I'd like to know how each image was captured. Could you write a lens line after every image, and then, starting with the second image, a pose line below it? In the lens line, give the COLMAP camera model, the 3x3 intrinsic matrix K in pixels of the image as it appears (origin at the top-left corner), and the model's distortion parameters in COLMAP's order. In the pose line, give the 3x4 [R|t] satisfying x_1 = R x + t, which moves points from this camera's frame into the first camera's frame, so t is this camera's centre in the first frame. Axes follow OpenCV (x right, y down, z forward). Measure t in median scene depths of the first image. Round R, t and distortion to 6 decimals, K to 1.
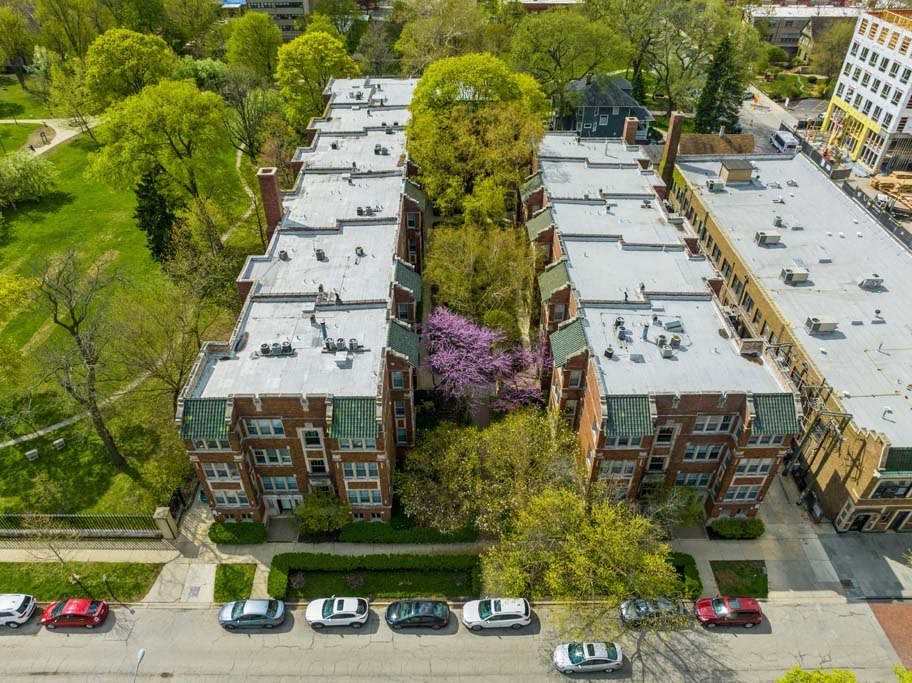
lens RADIAL K [[659.0, 0, 456.0], [0, 659.0, 341.5], [0, 0, 1]] dist [-0.038269, 0.000783]
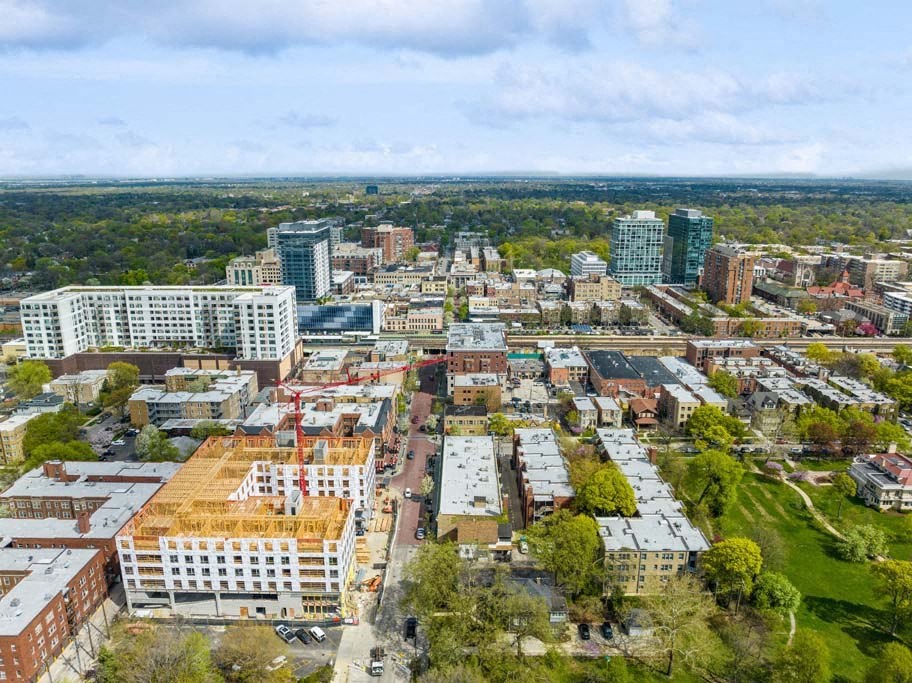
lens RADIAL K [[633.5, 0, 456.0], [0, 633.5, 341.5], [0, 0, 1]] dist [-0.043357, 0.000203]
pose [[-0.999466, -0.016396, 0.028271, 0.575647], [0.012504, 0.607366, 0.794324, -2.894540], [-0.030195, 0.794253, -0.606836, 2.371925]]
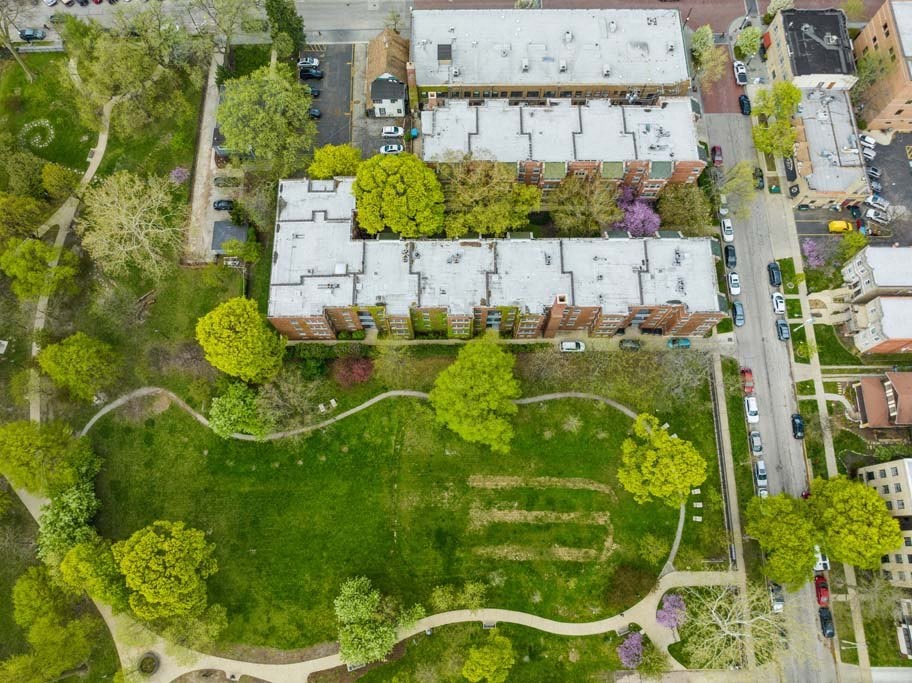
lens RADIAL K [[659.0, 0, 456.0], [0, 659.0, 341.5], [0, 0, 1]] dist [-0.038269, 0.000783]
pose [[0.010008, -0.958249, 0.285759, -0.818990], [0.627765, 0.228460, 0.744122, -1.548209], [-0.778339, 0.171942, 0.603842, 0.215294]]
